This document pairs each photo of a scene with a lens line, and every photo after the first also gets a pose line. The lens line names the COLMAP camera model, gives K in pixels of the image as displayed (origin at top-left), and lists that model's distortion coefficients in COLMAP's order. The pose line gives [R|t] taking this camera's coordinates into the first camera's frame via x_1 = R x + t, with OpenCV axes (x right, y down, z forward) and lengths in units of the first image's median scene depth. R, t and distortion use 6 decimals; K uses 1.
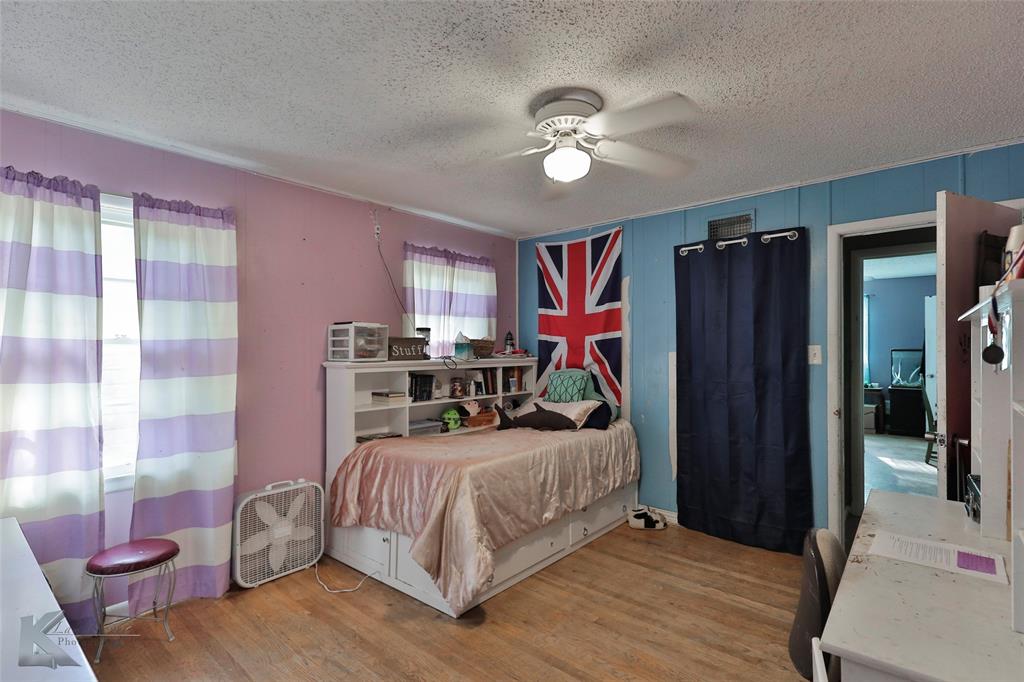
lens RADIAL K [[489.6, 0, 510.0], [0, 489.6, 339.9], [0, 0, 1]] dist [0.010371, -0.001293]
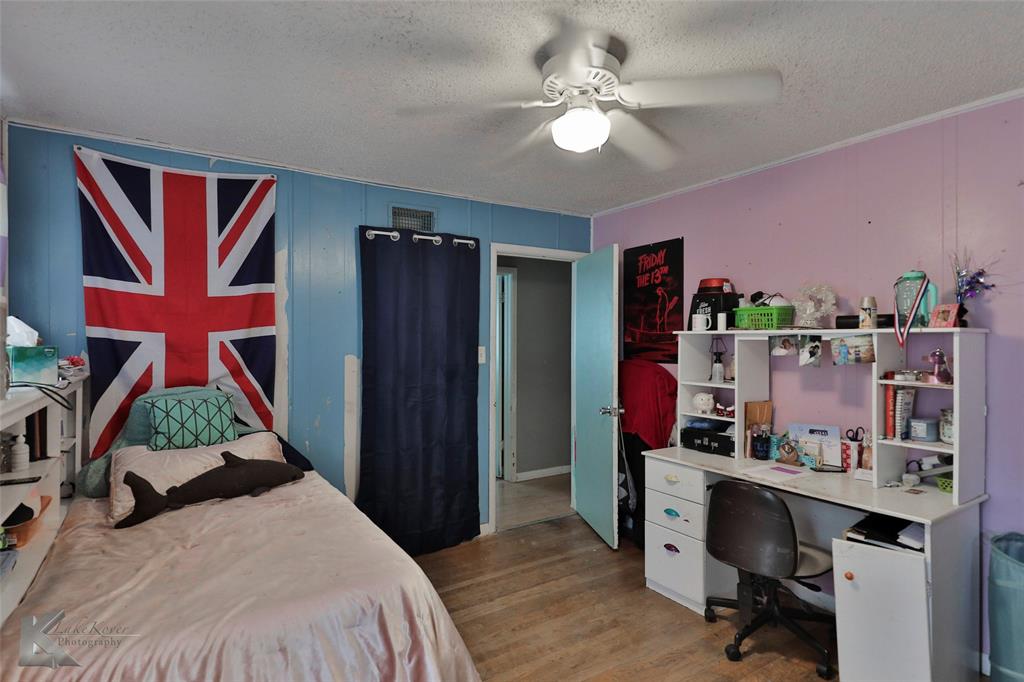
lens RADIAL K [[528.3, 0, 512.0], [0, 528.3, 341.0], [0, 0, 1]] dist [0.018785, -0.000158]
pose [[0.283402, 0.003535, 0.958995, -0.393114], [-0.013965, 0.999902, 0.000441, -0.002498], [-0.958900, -0.013517, 0.283424, 0.457168]]
